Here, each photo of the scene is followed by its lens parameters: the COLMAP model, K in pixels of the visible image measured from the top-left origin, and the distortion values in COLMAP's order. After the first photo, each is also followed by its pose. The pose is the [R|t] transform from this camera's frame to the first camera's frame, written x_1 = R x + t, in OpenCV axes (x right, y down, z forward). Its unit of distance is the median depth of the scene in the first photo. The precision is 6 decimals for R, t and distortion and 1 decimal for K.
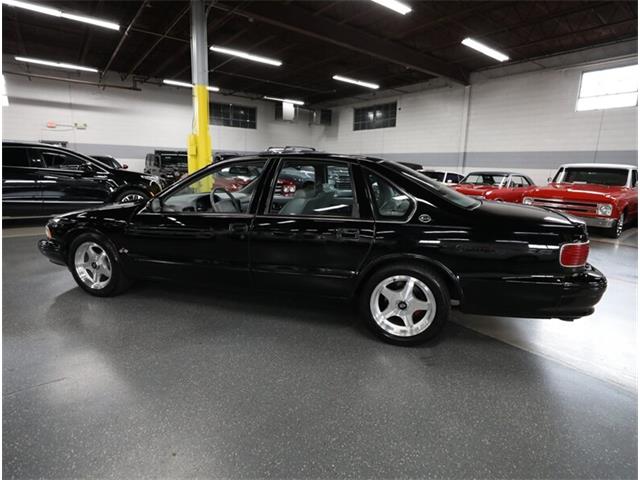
lens RADIAL K [[323.5, 0, 320.8], [0, 323.5, 239.5], [0, 0, 1]] dist [-0.025143, 0.003581]
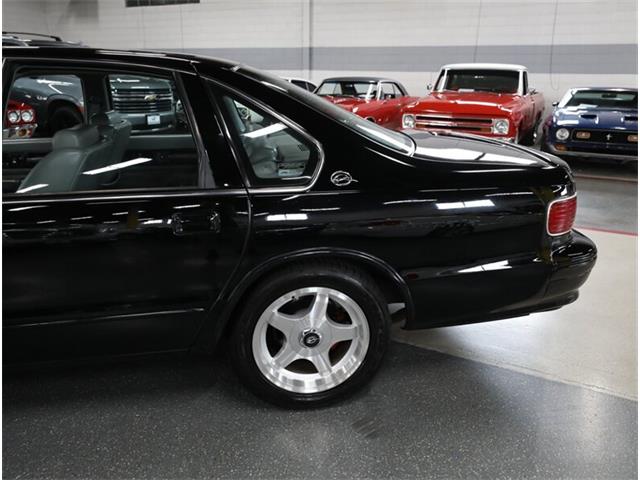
lens RADIAL K [[502.3, 0, 318.7], [0, 502.3, 240.8], [0, 0, 1]] dist [0.001727, 0.014031]
pose [[0.908655, -0.140307, 0.393268, -0.041976], [0.098289, 0.987260, 0.125128, -0.059057], [-0.405814, -0.075045, 0.910869, 0.212900]]
